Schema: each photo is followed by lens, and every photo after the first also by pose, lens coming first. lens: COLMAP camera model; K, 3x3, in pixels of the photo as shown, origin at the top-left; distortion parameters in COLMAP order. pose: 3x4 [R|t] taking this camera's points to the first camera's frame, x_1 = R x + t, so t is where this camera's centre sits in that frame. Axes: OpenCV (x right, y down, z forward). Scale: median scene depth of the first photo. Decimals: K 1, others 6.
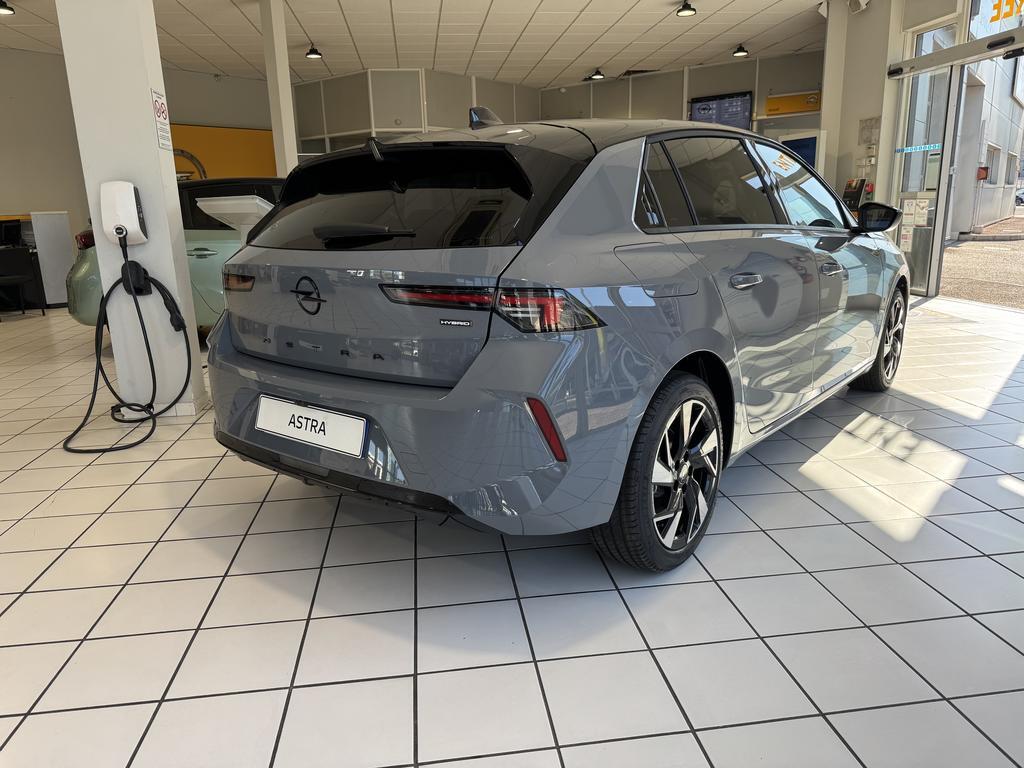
lens RADIAL K [[726.5, 0, 520.1], [0, 726.5, 381.2], [0, 0, 1]] dist [-0.010837, -0.023807]
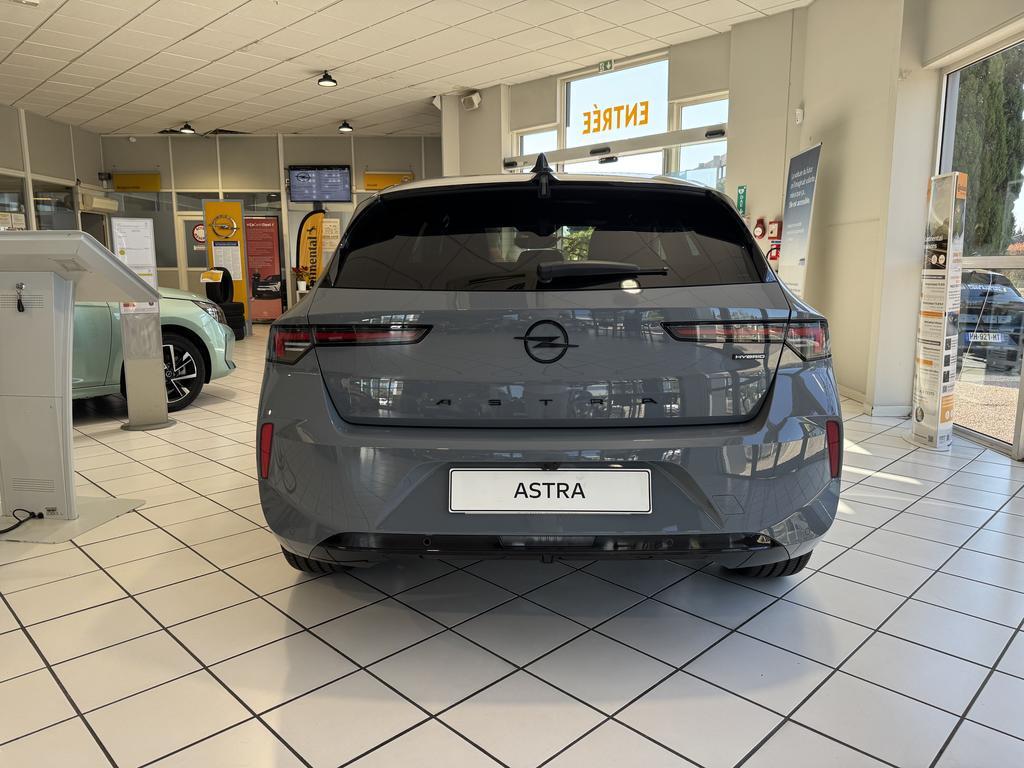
lens RADIAL K [[726.5, 0, 520.3], [0, 726.5, 383.2], [0, 0, 1]] dist [-0.010837, -0.023807]
pose [[0.773437, -0.065812, 0.630448, -0.230188], [0.124397, 0.991014, -0.049160, -0.007722], [-0.621547, 0.116448, 0.774673, 0.092046]]
